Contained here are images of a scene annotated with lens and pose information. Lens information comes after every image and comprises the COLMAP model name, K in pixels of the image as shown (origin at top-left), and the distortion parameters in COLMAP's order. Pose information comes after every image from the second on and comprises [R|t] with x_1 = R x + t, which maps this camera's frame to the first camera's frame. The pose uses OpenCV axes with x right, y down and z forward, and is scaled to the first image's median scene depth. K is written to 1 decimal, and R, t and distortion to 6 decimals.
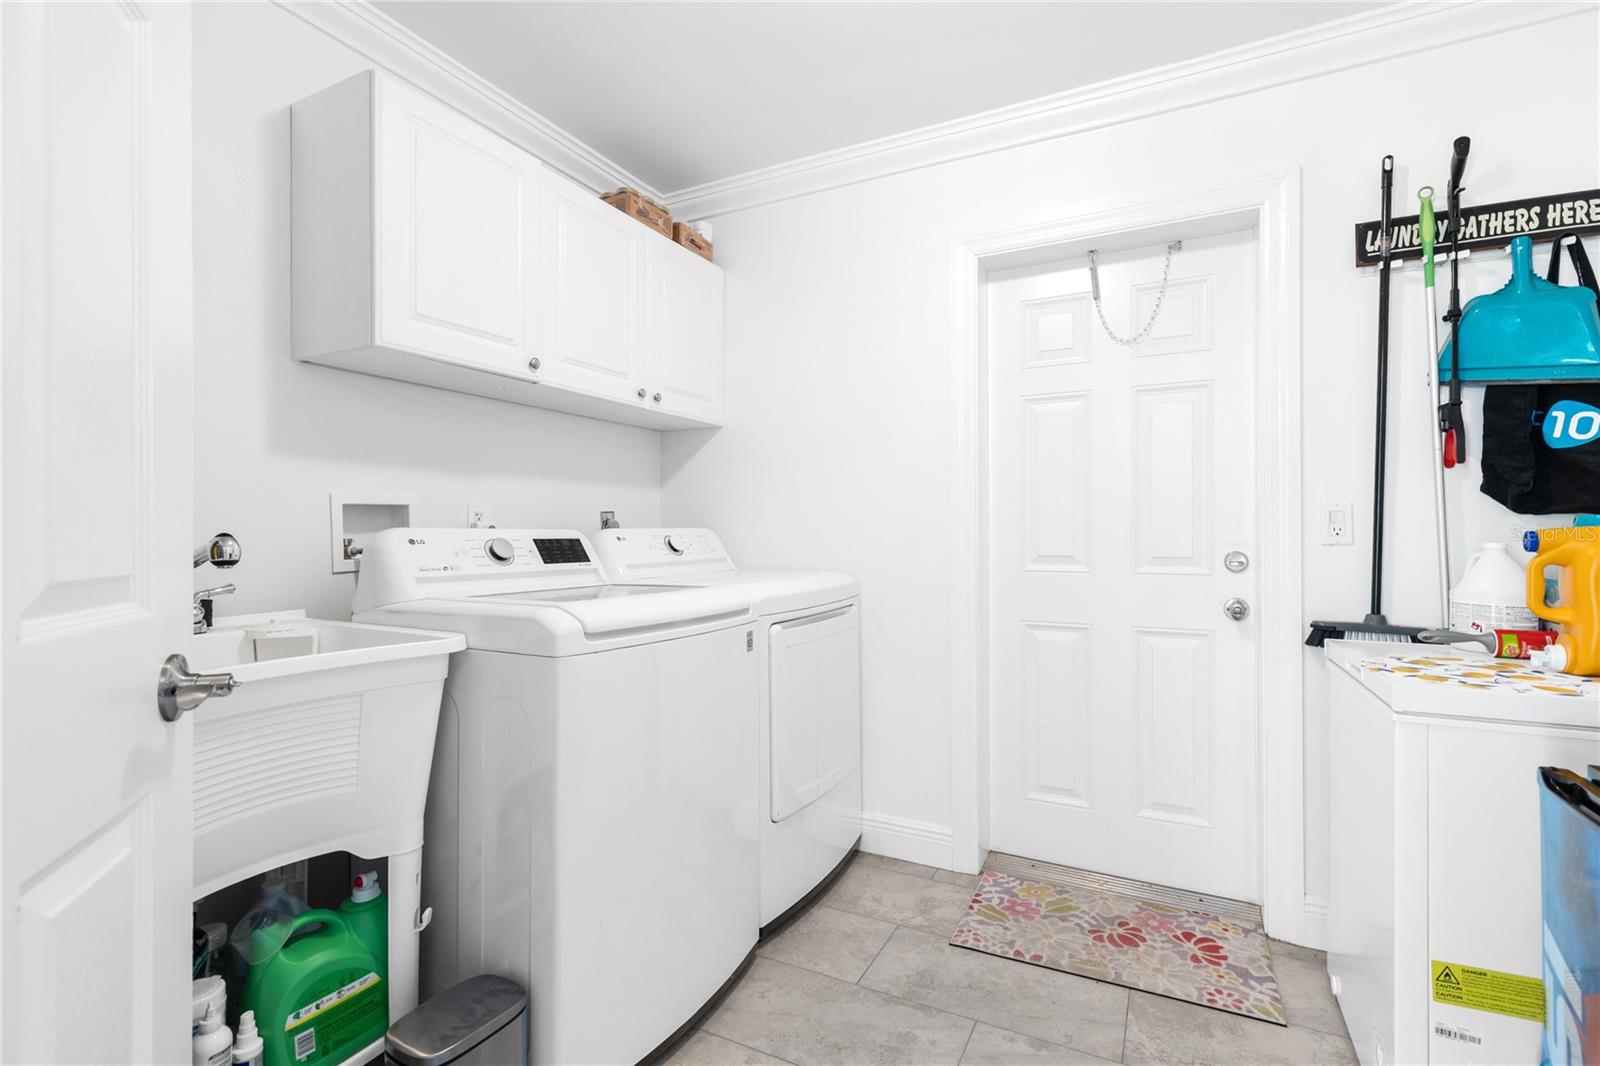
lens RADIAL K [[724.6, 0, 817.1], [0, 724.6, 534.5], [0, 0, 1]] dist [0.011200, -0.002498]
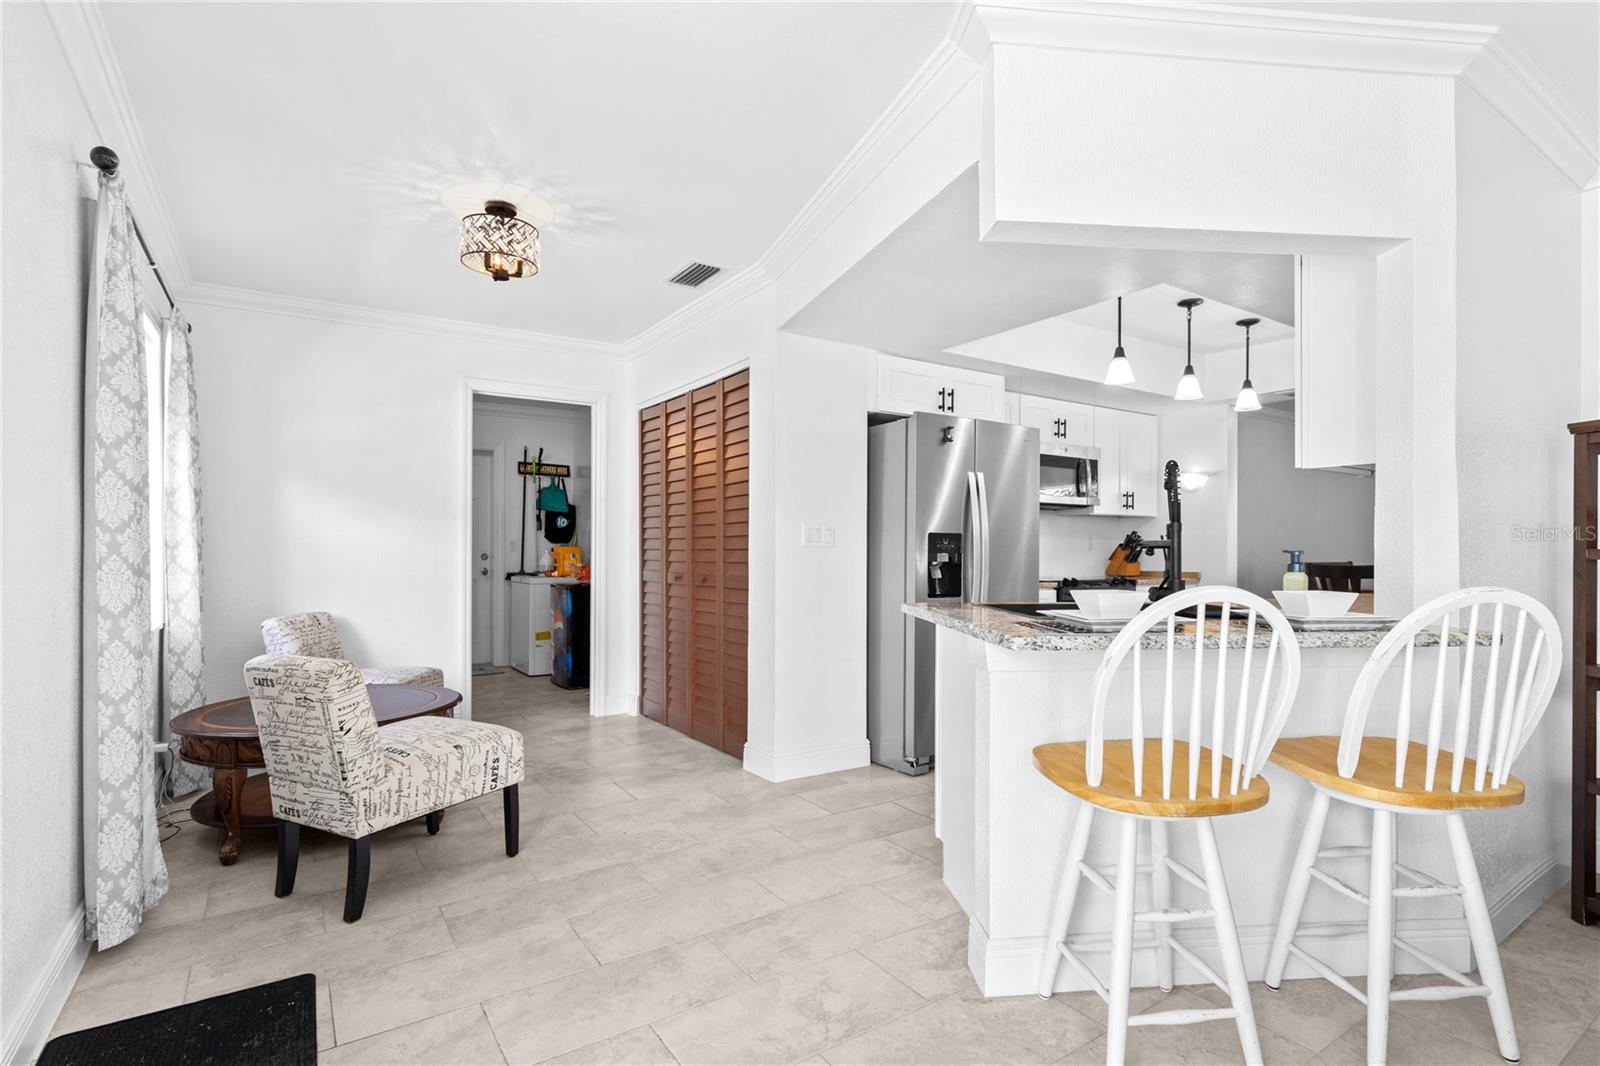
lens RADIAL K [[792.2, 0, 806.8], [0, 792.2, 542.8], [0, 0, 1]] dist [-0.008373, 0.002291]
pose [[0.499344, 0.008749, 0.866360, -2.033229], [-0.005516, 0.999961, -0.006919, -0.007477], [-0.866386, -0.001324, 0.499372, -2.301595]]
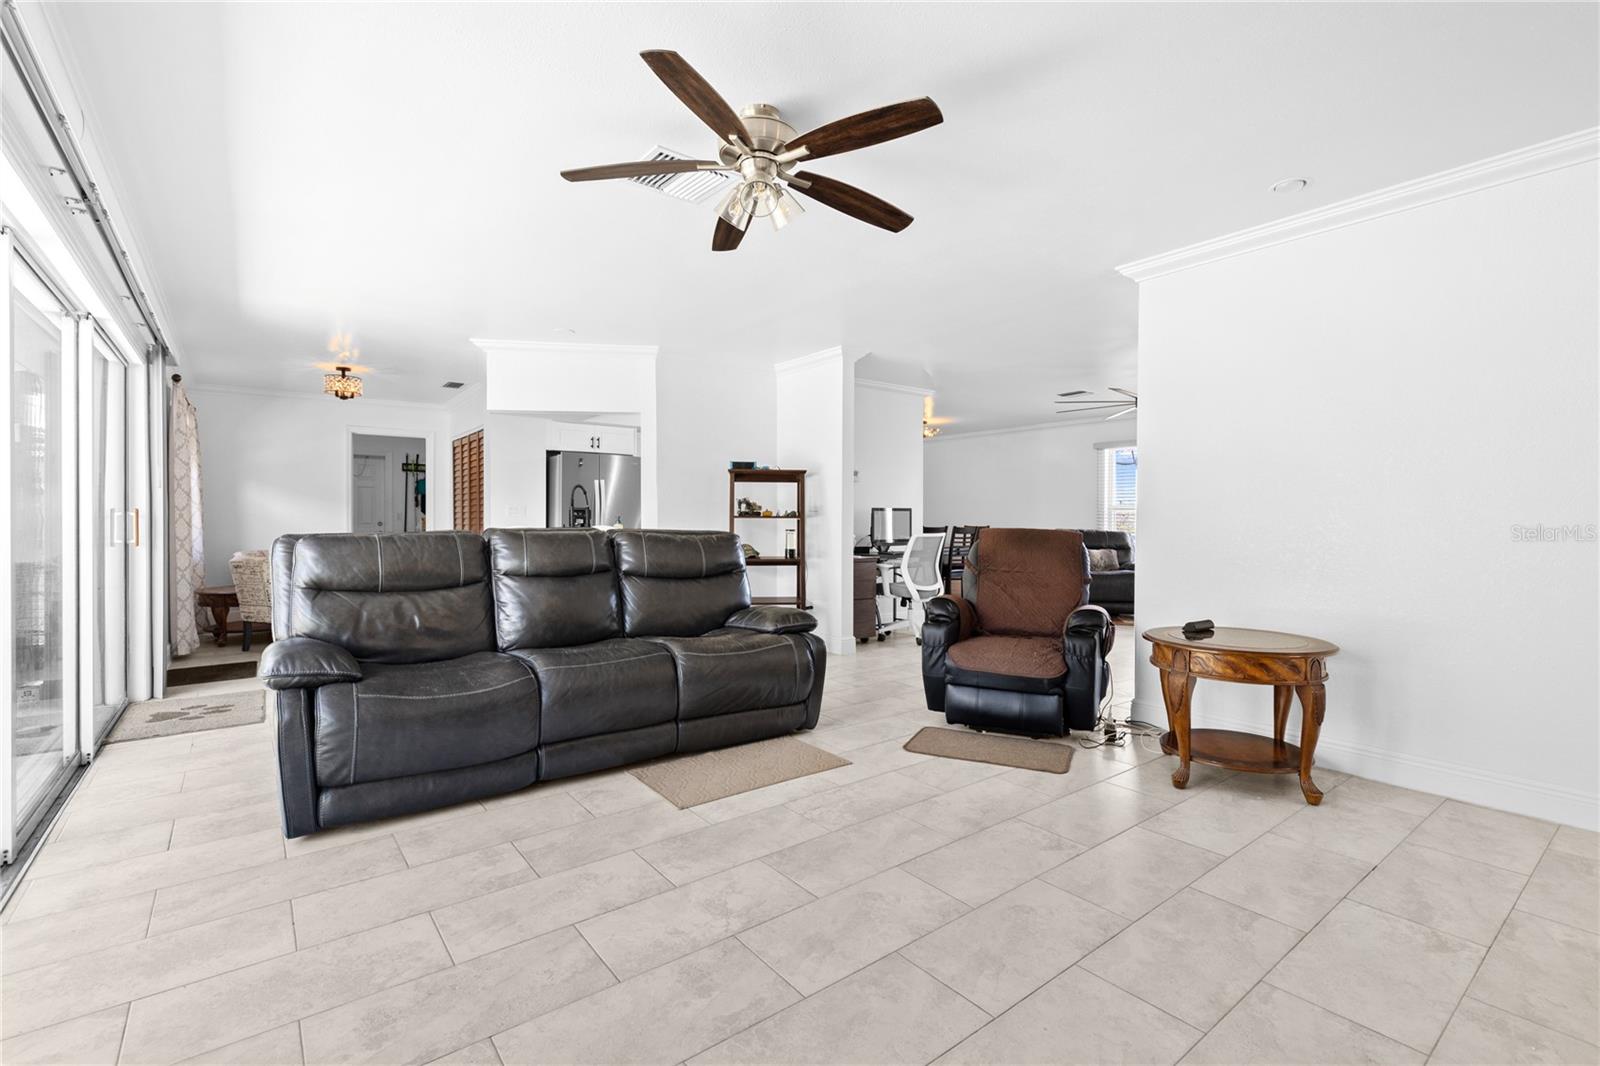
lens RADIAL K [[724.6, 0, 797.2], [0, 724.6, 518.0], [0, 0, 1]] dist [0.011200, -0.002498]
pose [[0.445163, 0.002887, 0.895445, -3.136883], [-0.002304, 0.999995, -0.002079, 0.006436], [-0.895447, -0.001137, 0.445167, -4.530674]]
